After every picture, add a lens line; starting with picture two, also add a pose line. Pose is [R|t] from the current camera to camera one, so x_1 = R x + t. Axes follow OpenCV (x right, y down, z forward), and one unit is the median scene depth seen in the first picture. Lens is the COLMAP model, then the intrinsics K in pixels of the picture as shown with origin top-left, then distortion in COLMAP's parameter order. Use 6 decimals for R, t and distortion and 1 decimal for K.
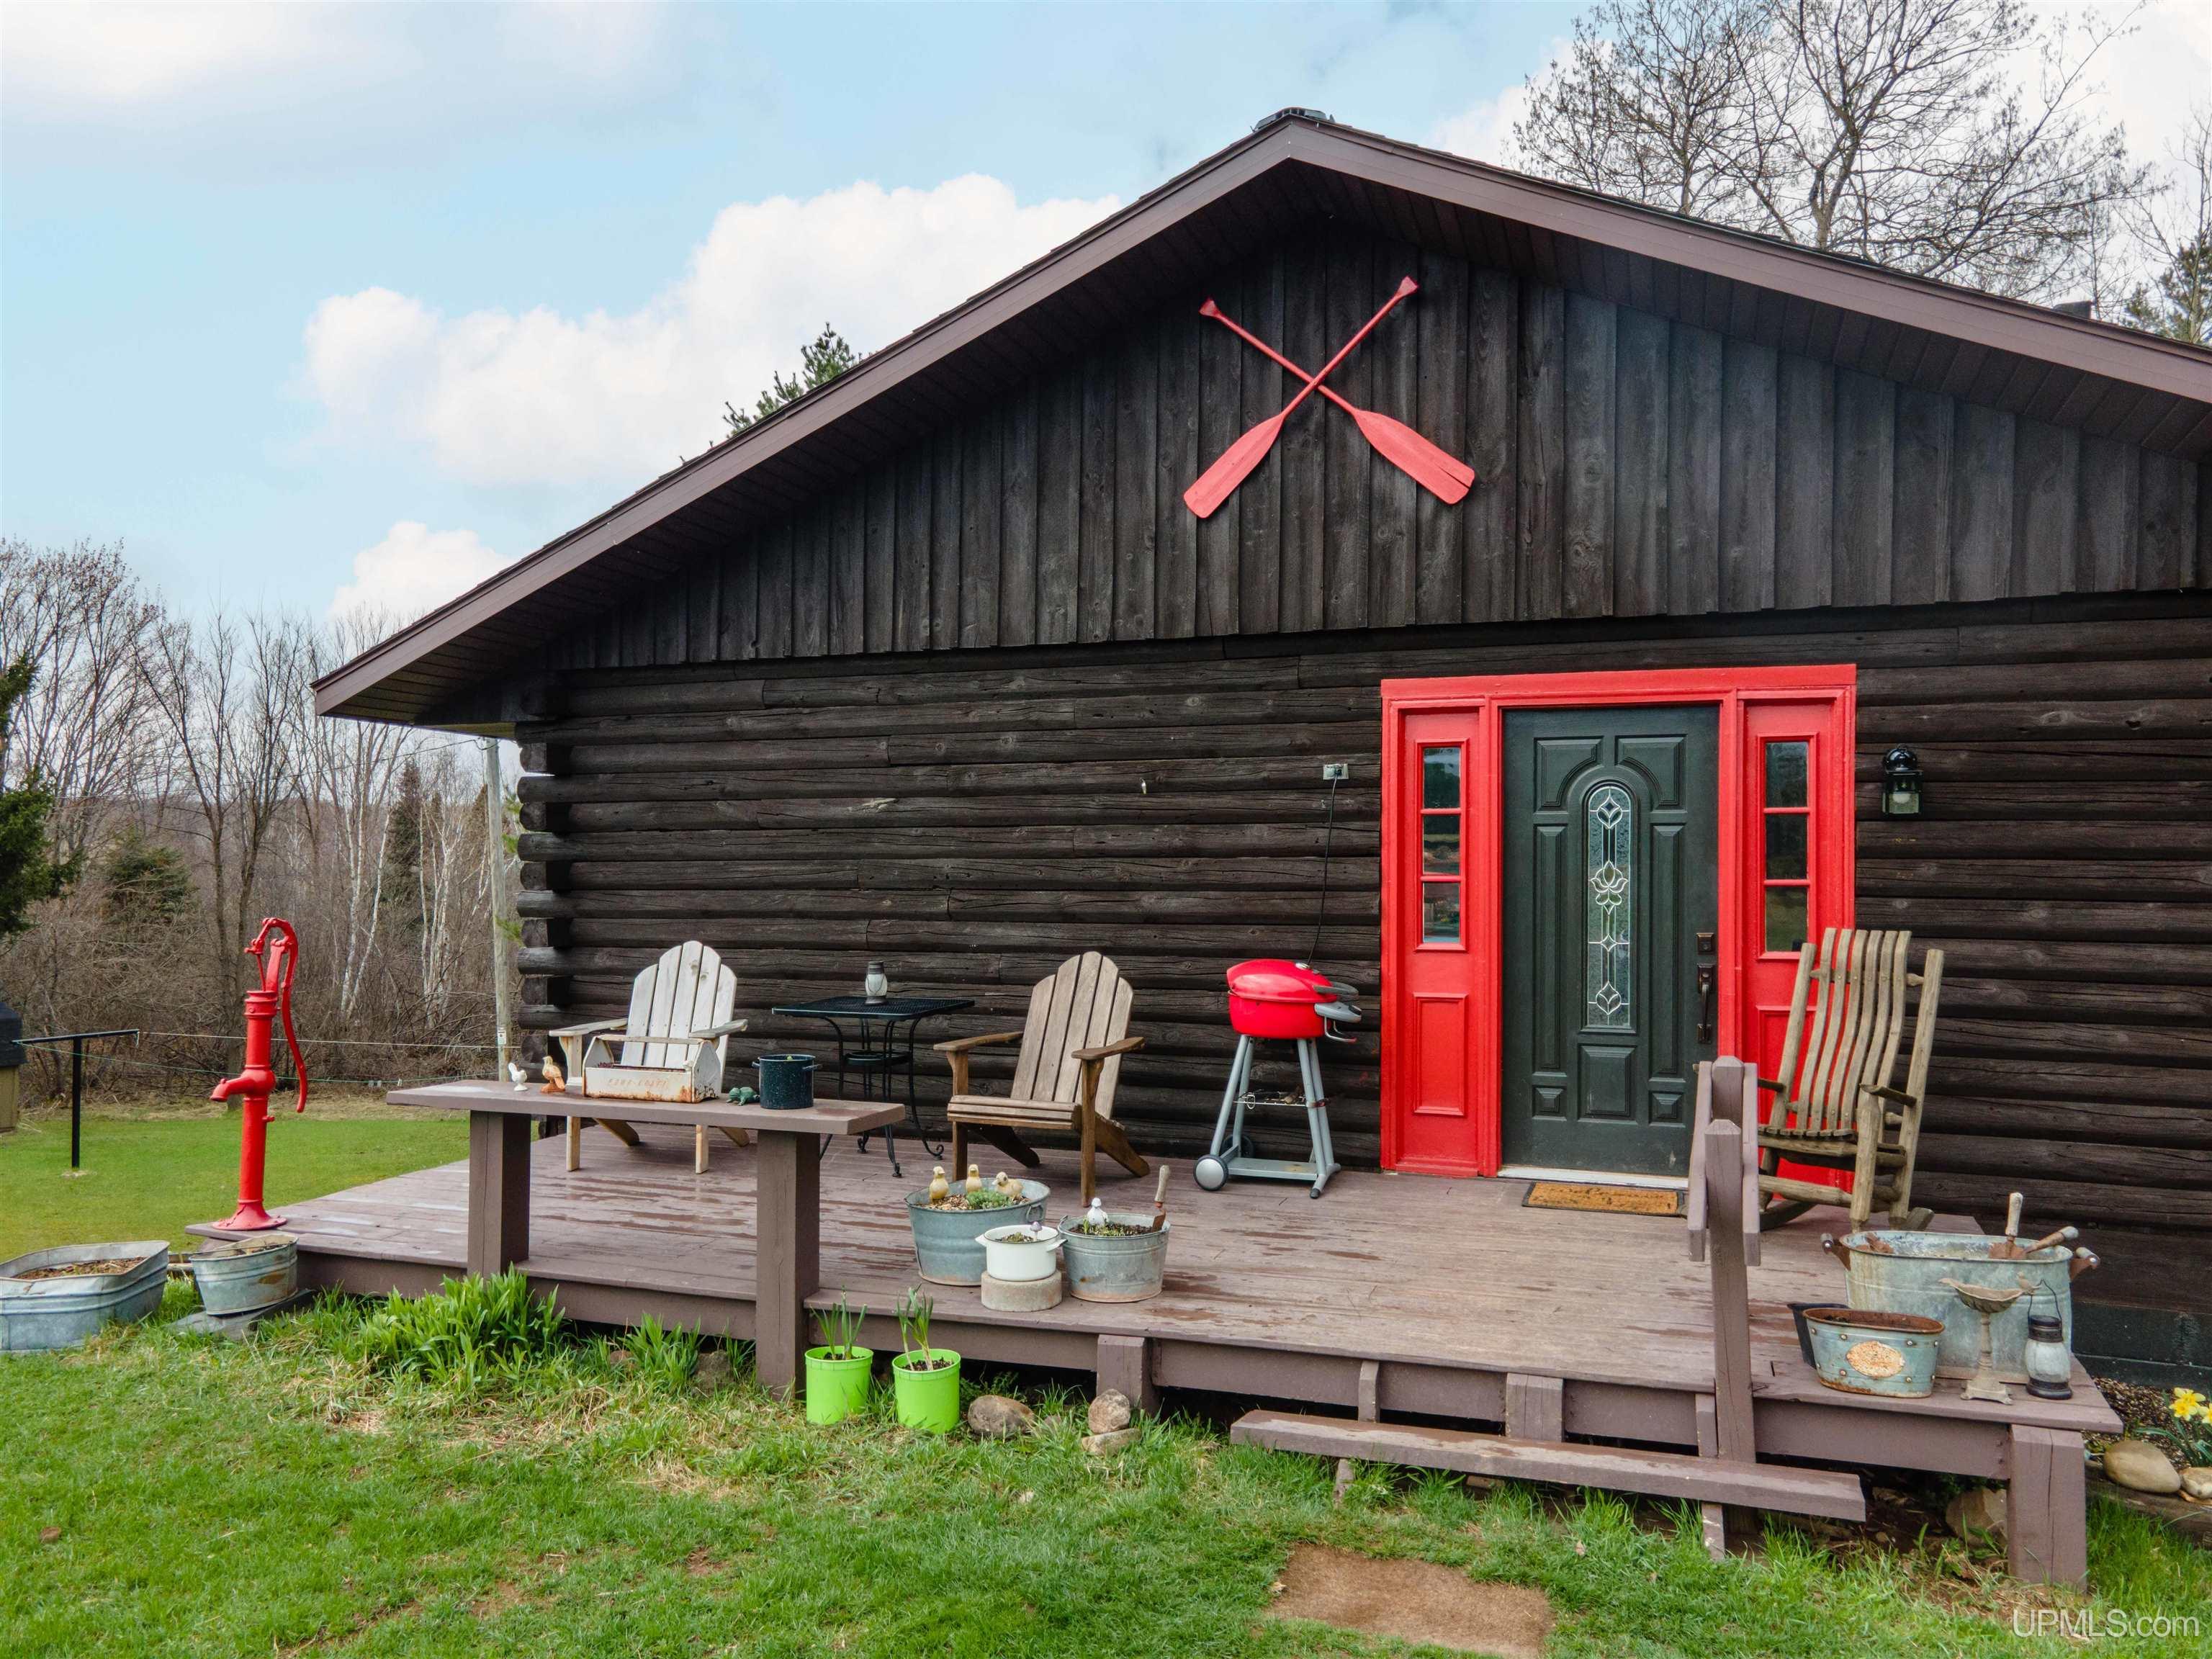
lens RADIAL K [[1647.1, 0, 1117.3], [0, 1647.1, 883.4], [0, 0, 1]] dist [0.033662, 0.038782]
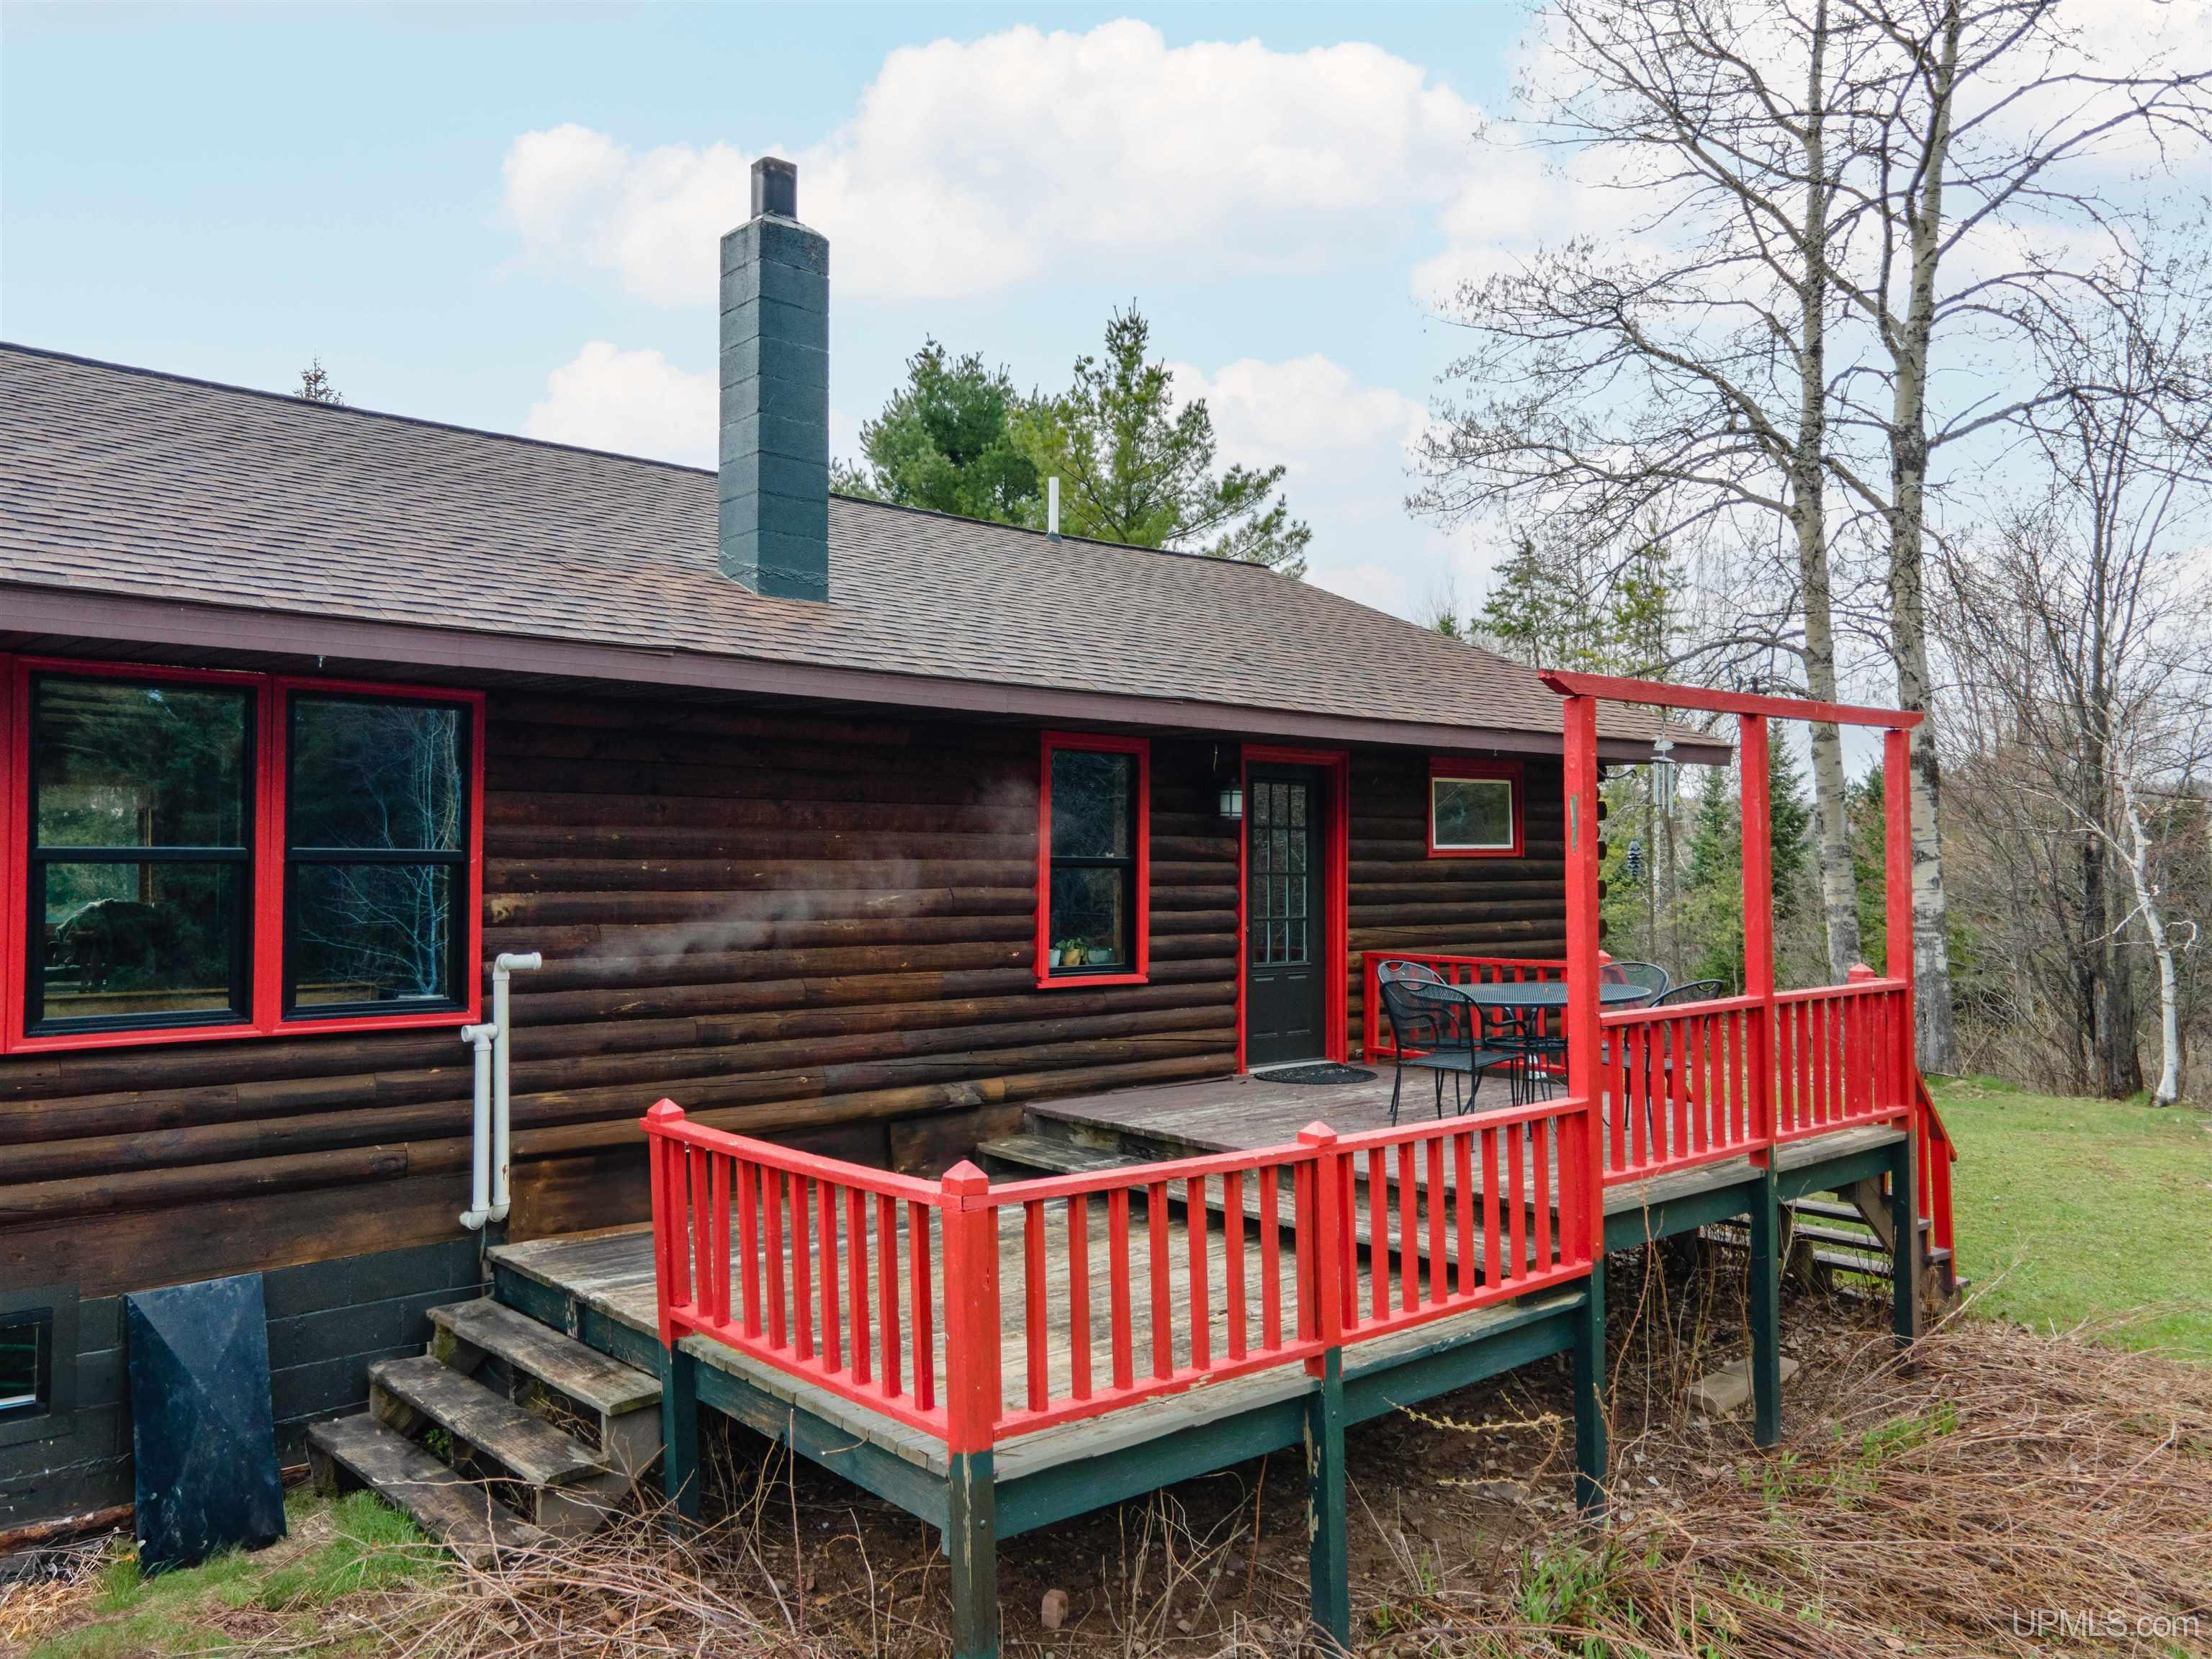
lens RADIAL K [[1623.1, 0, 1106.0], [0, 1623.1, 829.5], [0, 0, 1]] dist [0.046921, 0.001186]
pose [[0.883187, -0.008662, -0.468941, 1.610948], [-0.001680, 0.999765, -0.021632, 0.000077], [0.469018, 0.019893, 0.882964, 0.564693]]
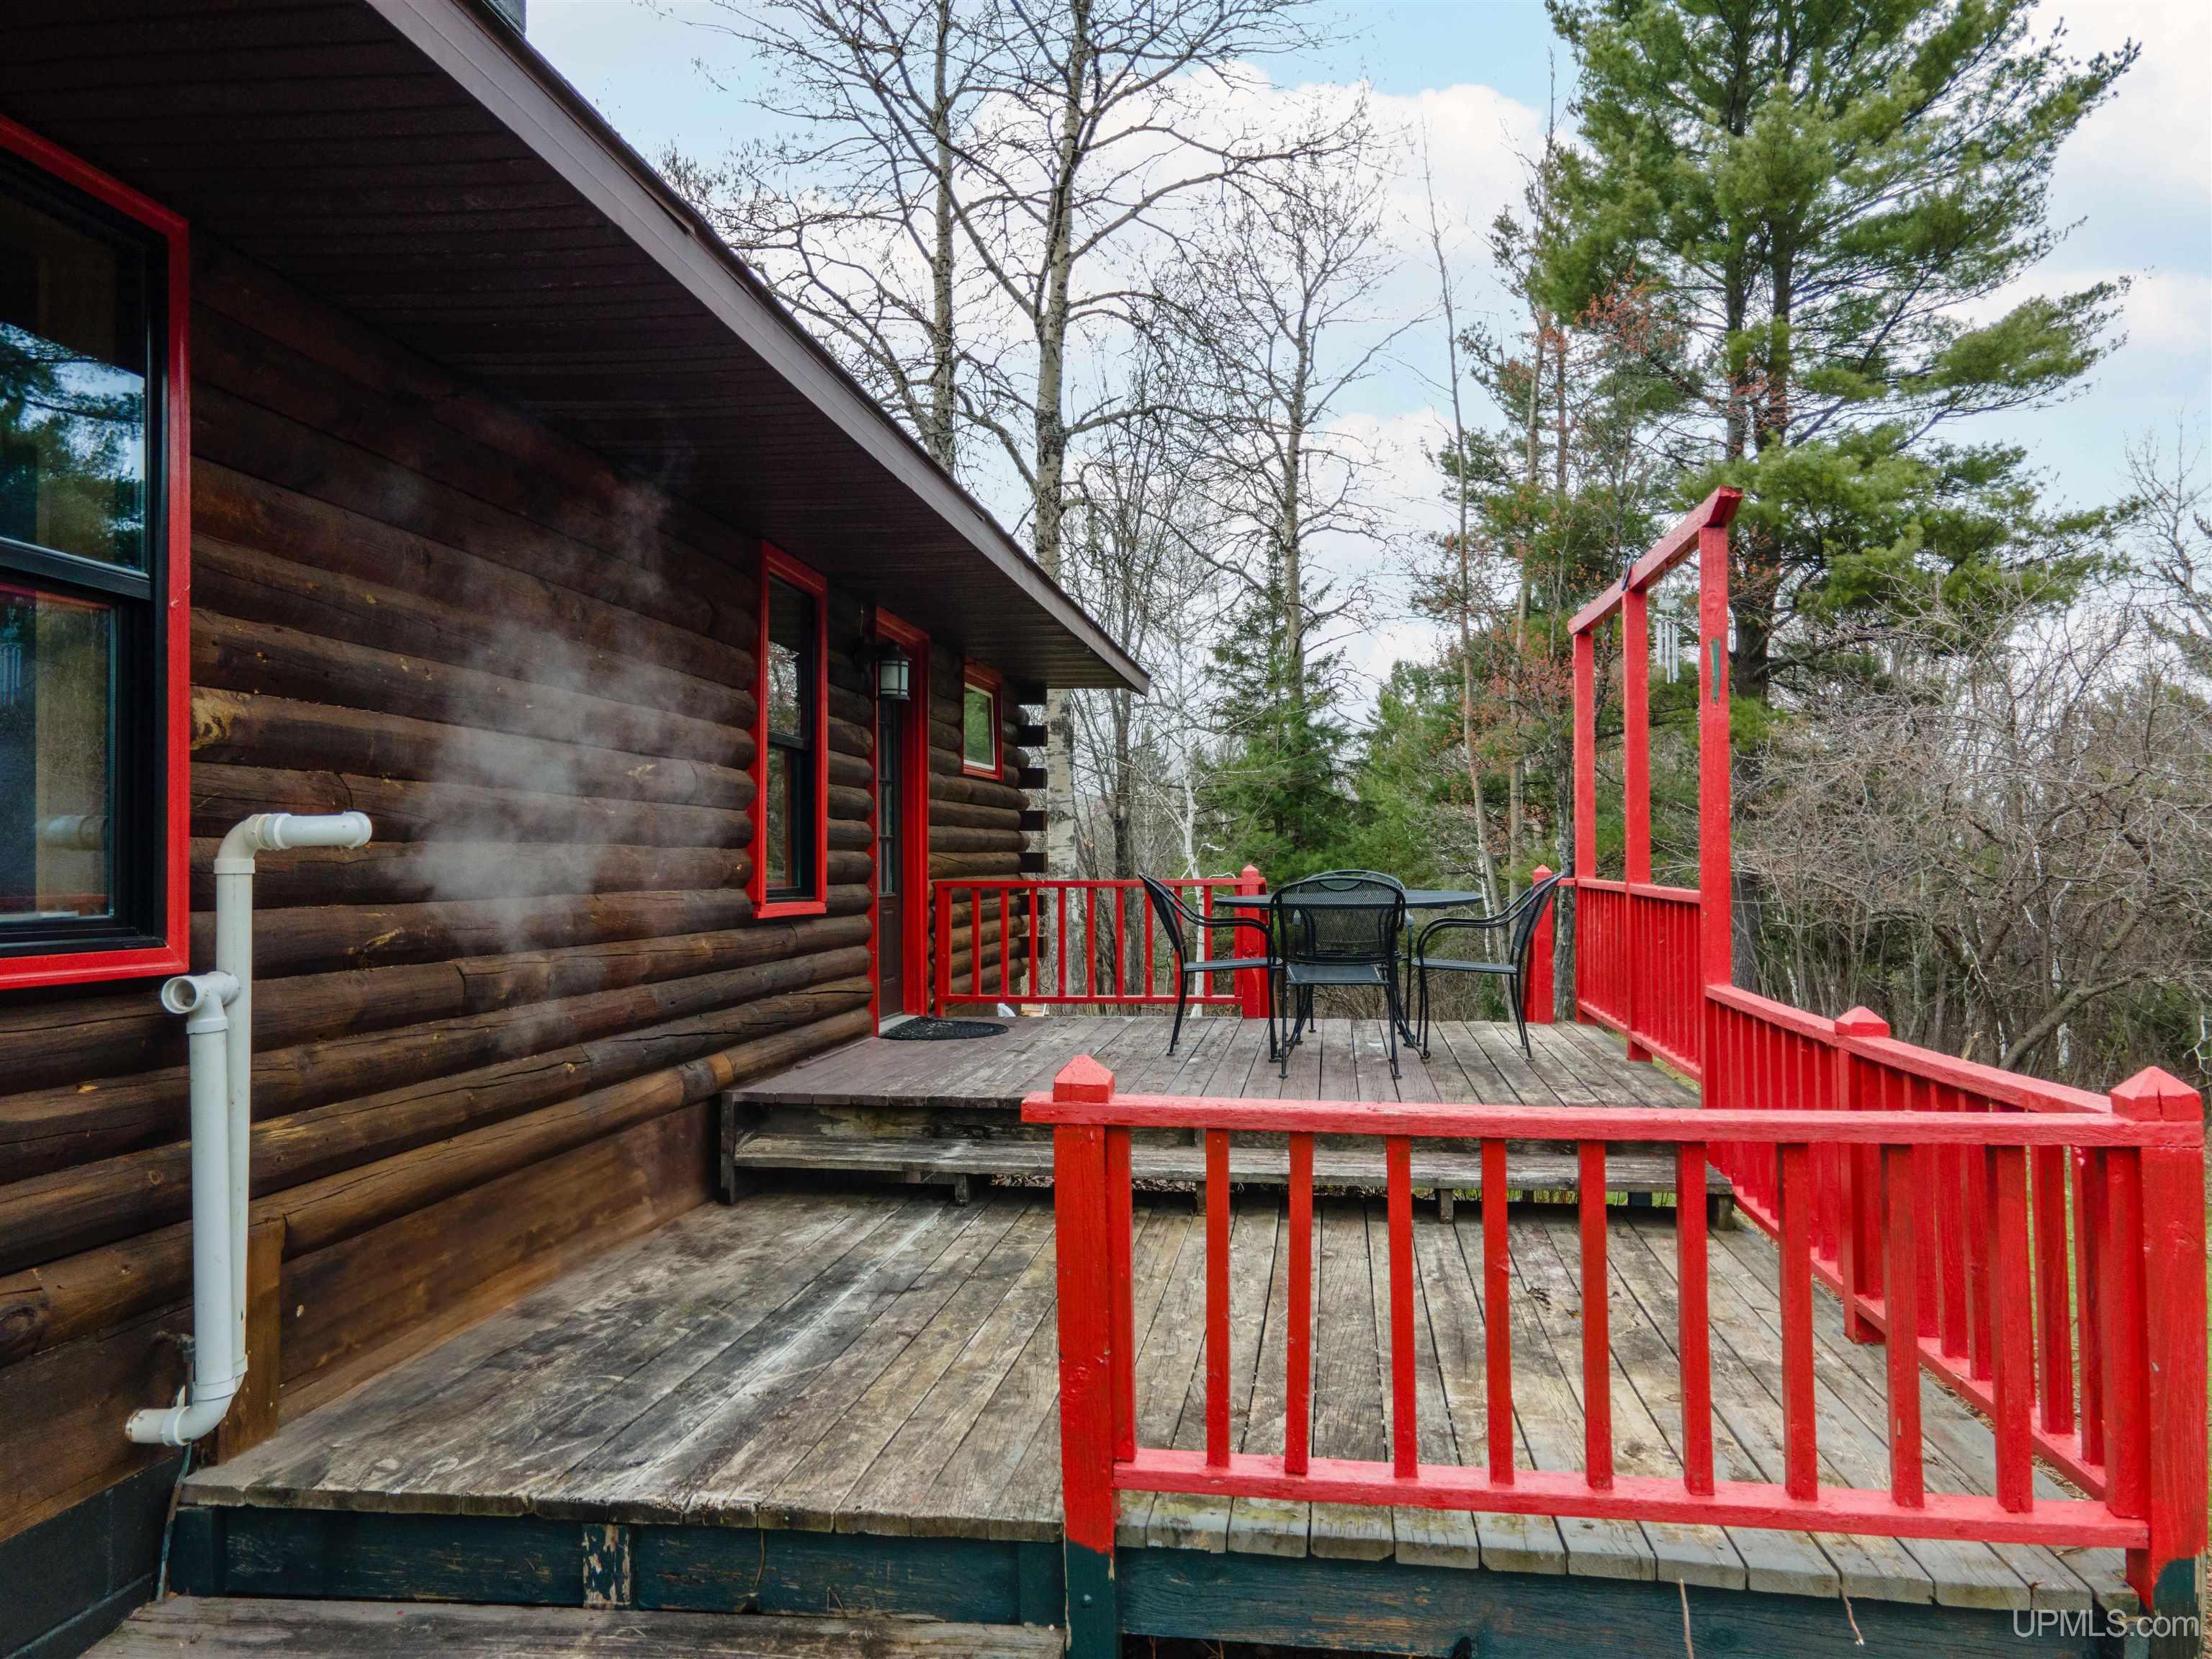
lens RADIAL K [[1623.1, 0, 1106.0], [0, 1623.1, 829.5], [0, 0, 1]] dist [0.046921, 0.001186]
pose [[0.978205, -0.001432, 0.207635, 0.988606], [0.005518, 0.999802, -0.019101, 0.065147], [-0.207567, 0.019830, 0.978020, 0.770175]]
